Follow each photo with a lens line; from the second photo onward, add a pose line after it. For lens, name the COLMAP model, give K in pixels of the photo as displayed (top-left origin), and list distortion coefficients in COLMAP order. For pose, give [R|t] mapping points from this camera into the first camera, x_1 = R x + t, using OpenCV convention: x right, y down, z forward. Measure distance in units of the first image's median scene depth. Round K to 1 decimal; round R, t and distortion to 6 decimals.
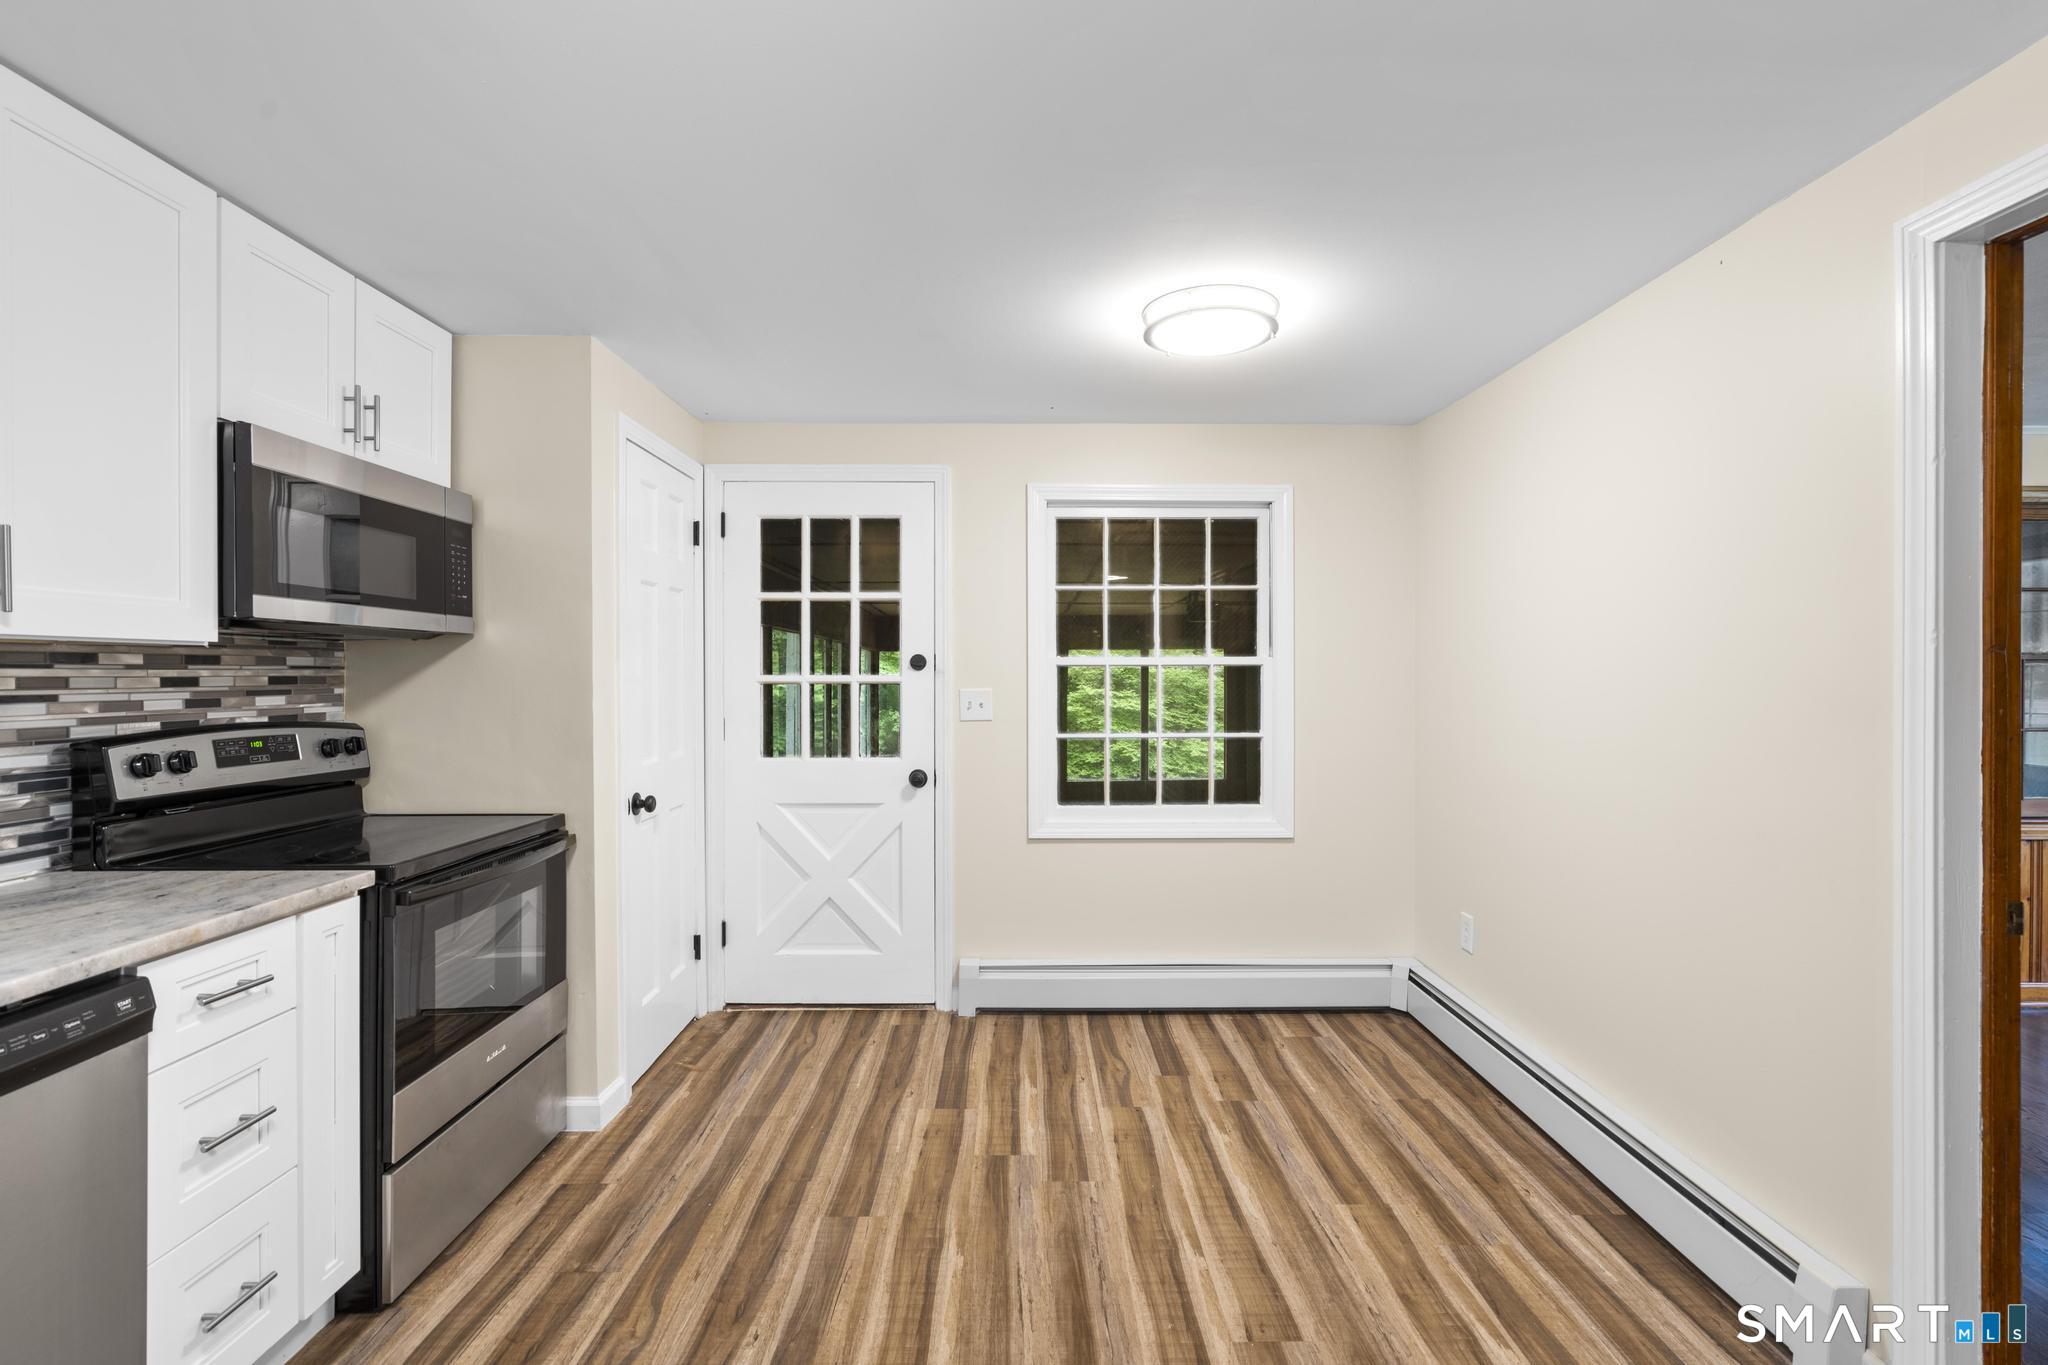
lens RADIAL K [[926.0, 0, 1034.8], [0, 926.0, 676.6], [0, 0, 1]] dist [-0.008062, 0.005134]
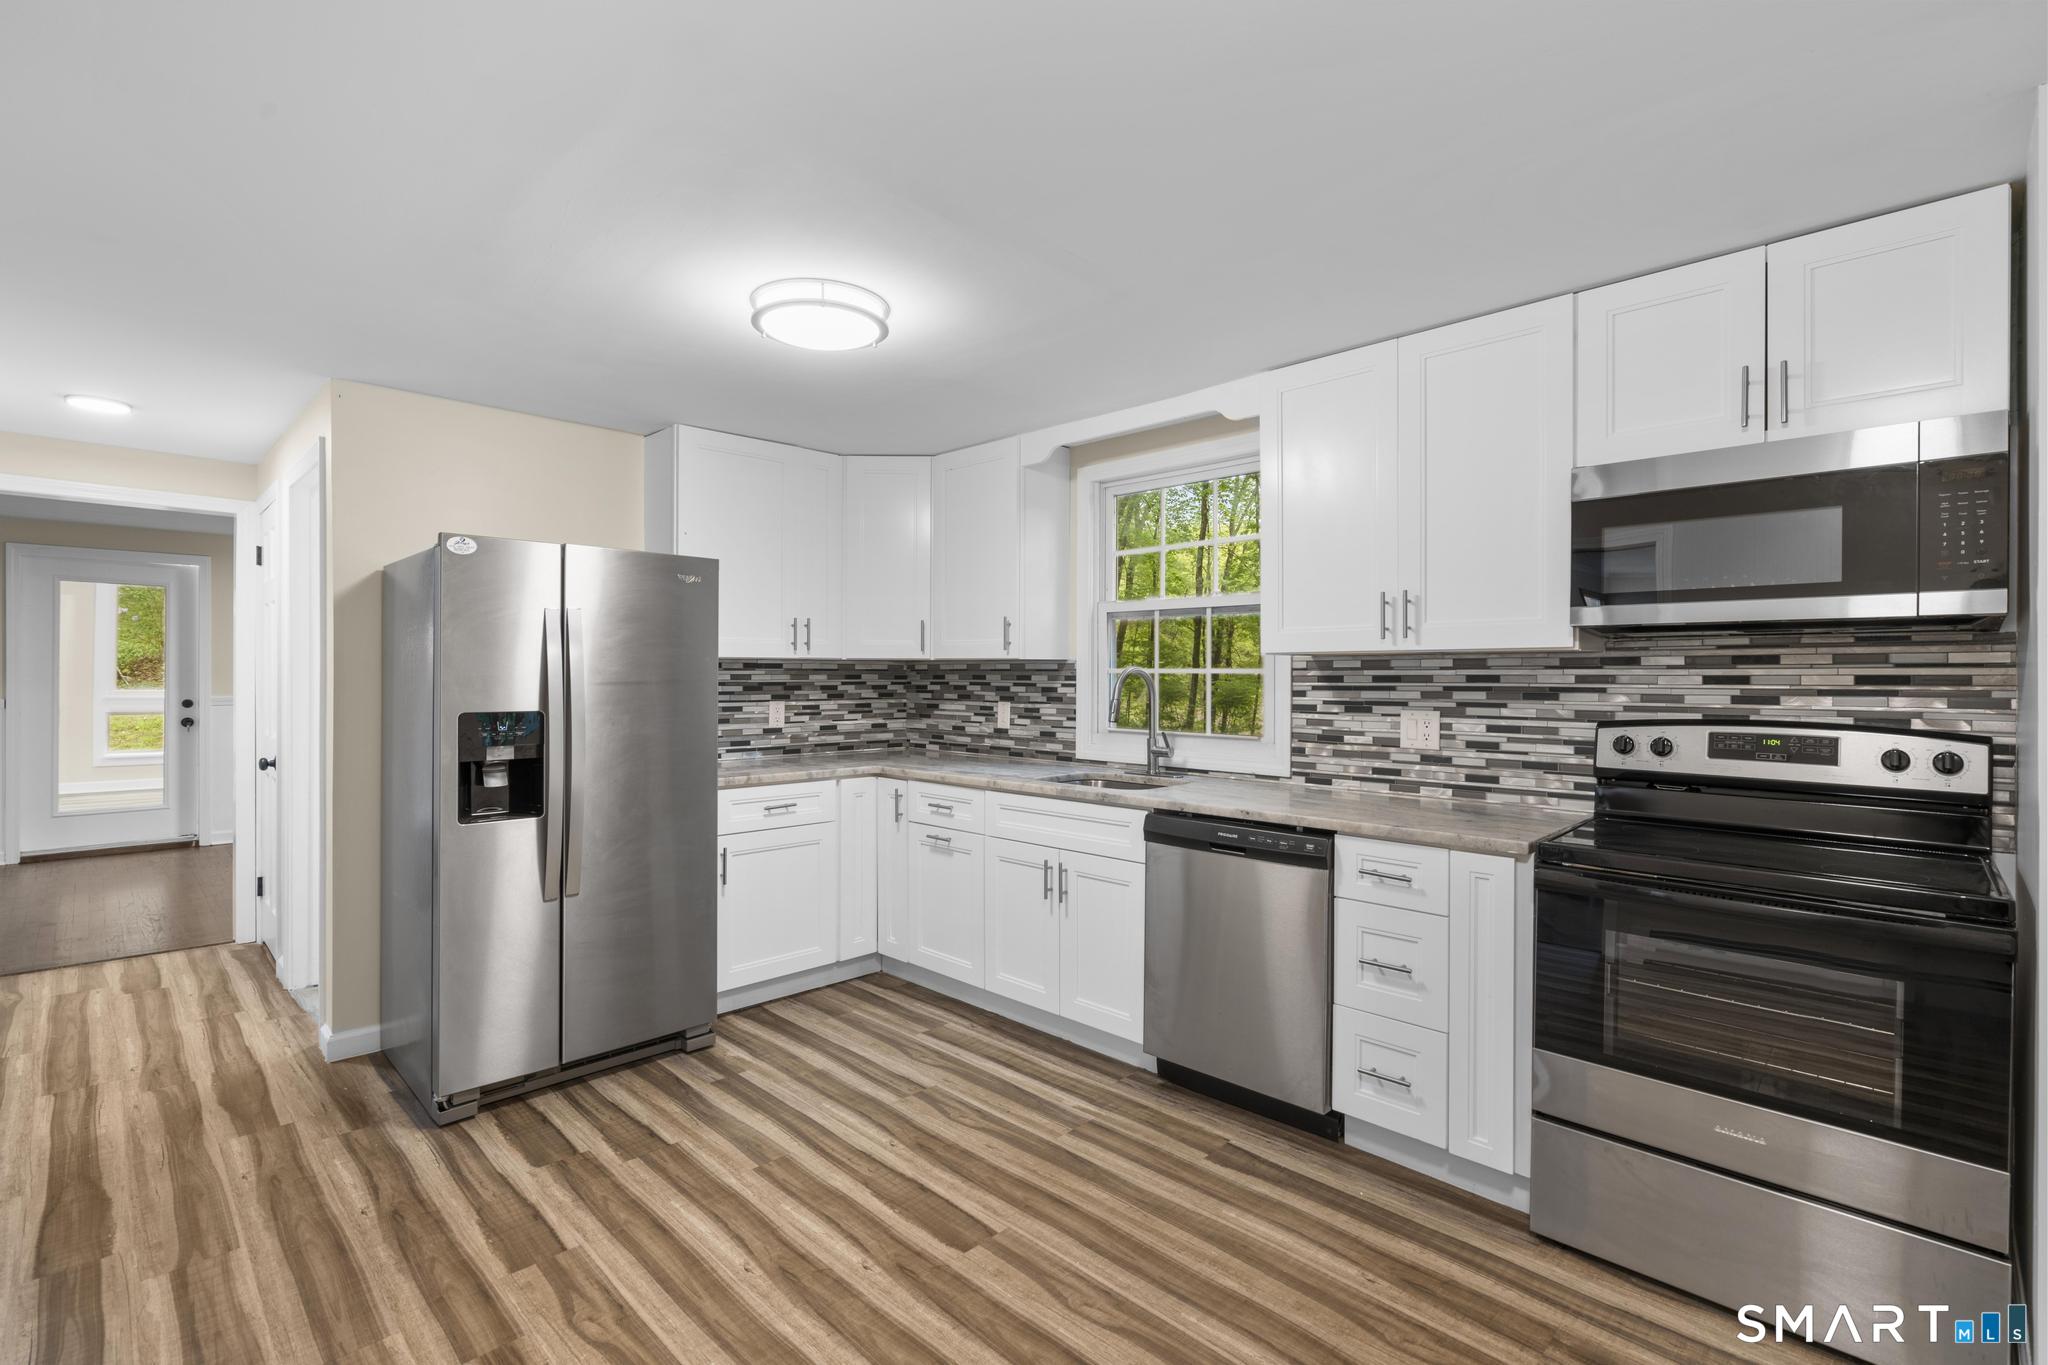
lens RADIAL K [[926.0, 0, 1034.8], [0, 926.0, 676.6], [0, 0, 1]] dist [-0.008062, 0.005134]
pose [[-0.711335, -0.002046, -0.702850, 0.408884], [-0.005567, 0.999981, 0.002723, 0.002907], [0.702831, 0.005850, -0.711333, 1.069934]]
